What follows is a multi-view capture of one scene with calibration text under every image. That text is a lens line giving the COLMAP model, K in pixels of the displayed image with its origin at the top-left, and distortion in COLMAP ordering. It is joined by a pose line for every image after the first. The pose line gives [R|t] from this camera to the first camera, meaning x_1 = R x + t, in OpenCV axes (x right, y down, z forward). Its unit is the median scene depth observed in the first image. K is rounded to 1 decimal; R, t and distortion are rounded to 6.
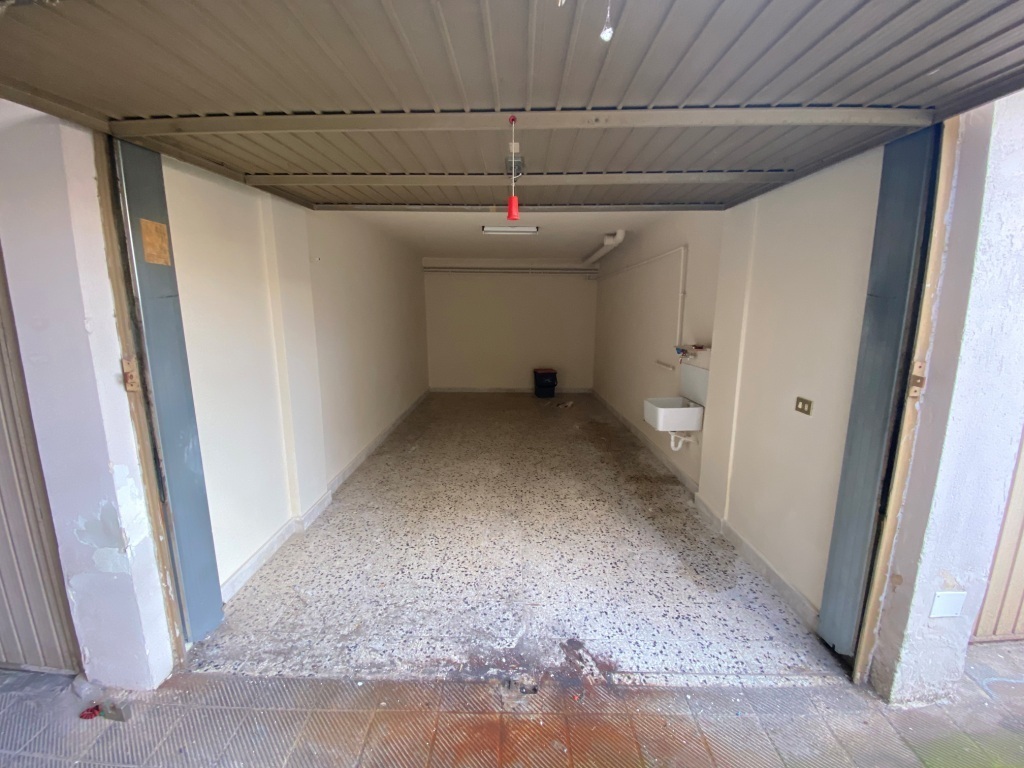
lens RADIAL K [[411.6, 0, 508.2], [0, 411.6, 386.3], [0, 0, 1]] dist [0.028950, -0.022423]
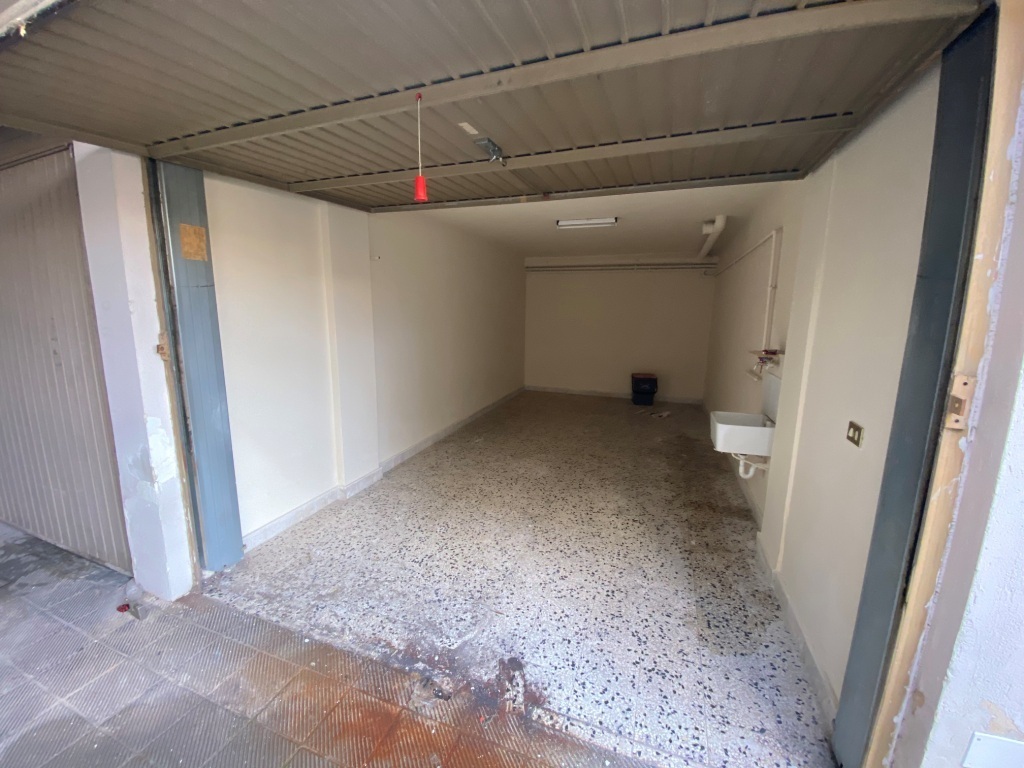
lens RADIAL K [[411.6, 0, 508.2], [0, 411.6, 386.3], [0, 0, 1]] dist [0.028950, -0.022423]
pose [[0.941929, 0.072002, -0.328003, 0.354212], [-0.073609, 0.997259, 0.007533, 0.003314], [0.327646, 0.017048, 0.944647, 0.104454]]
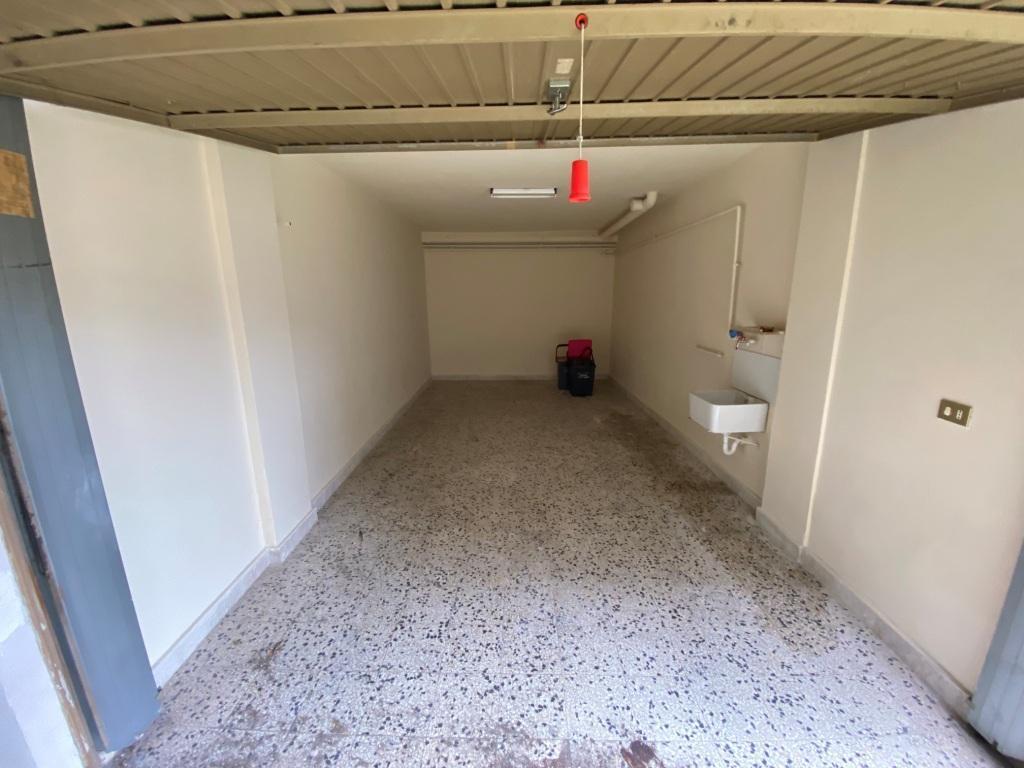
lens RADIAL K [[413.1, 0, 508.6], [0, 413.1, 385.7], [0, 0, 1]] dist [0.017163, -0.017525]
pose [[0.999927, -0.010681, -0.005720, -0.051885], [0.010905, 0.999114, 0.040643, -0.034803], [0.005281, -0.040702, 0.999157, 0.274056]]
